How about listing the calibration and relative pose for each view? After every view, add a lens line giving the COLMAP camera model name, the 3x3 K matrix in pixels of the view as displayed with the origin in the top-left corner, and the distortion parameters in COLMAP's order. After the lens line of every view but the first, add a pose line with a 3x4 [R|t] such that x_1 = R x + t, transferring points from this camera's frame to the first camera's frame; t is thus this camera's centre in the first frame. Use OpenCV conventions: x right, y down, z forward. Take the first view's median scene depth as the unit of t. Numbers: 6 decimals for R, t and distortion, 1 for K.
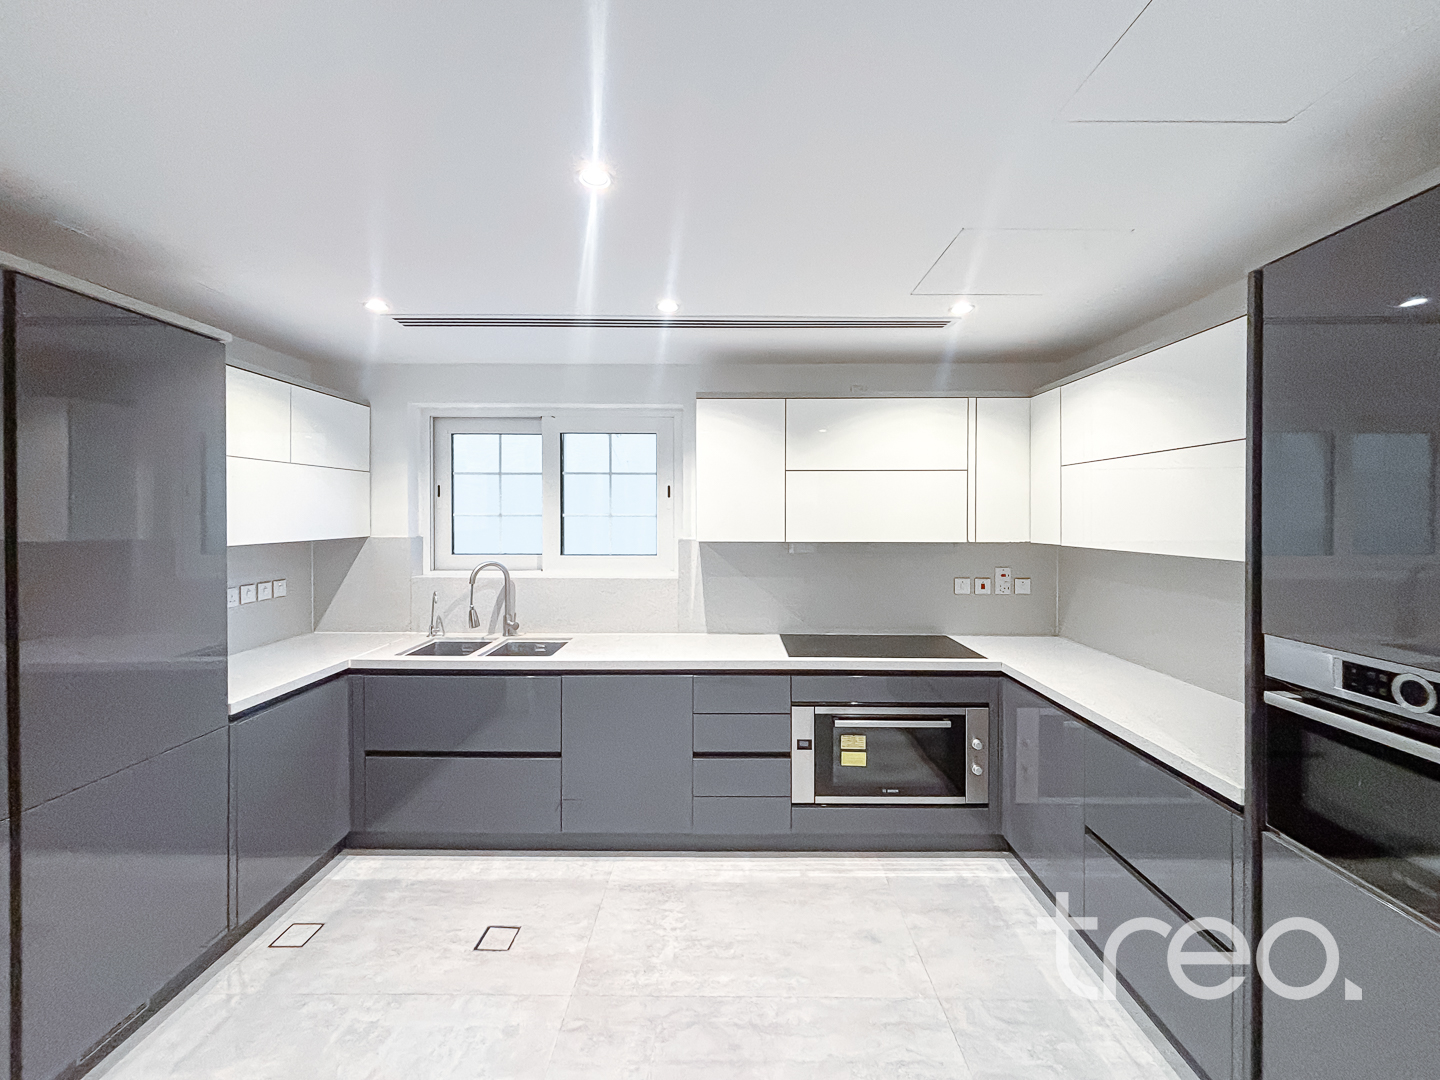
lens RADIAL K [[599.2, 0, 717.1], [0, 599.2, 524.6], [0, 0, 1]] dist [0.019121, 0.000315]
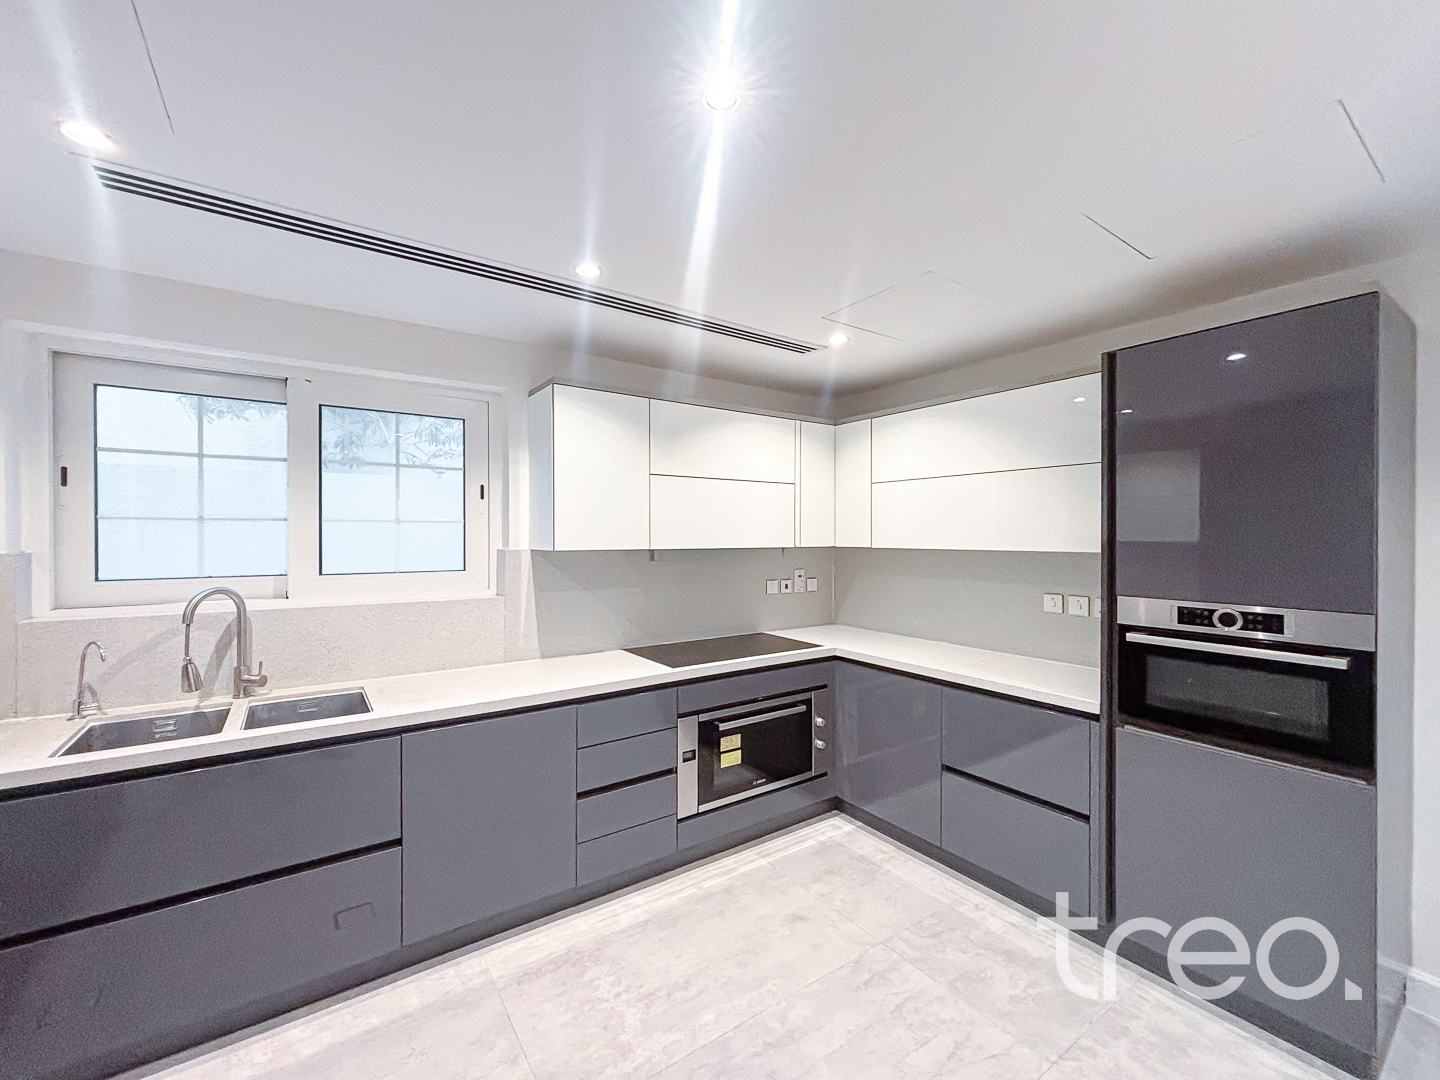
lens RADIAL K [[599.2, 0, 718.5], [0, 599.2, 540.6], [0, 0, 1]] dist [0.019121, 0.000315]
pose [[0.817640, -0.005544, 0.575703, -0.384778], [0.008091, 0.999966, -0.001862, 0.020029], [-0.575672, 0.006181, 0.817657, 0.177932]]
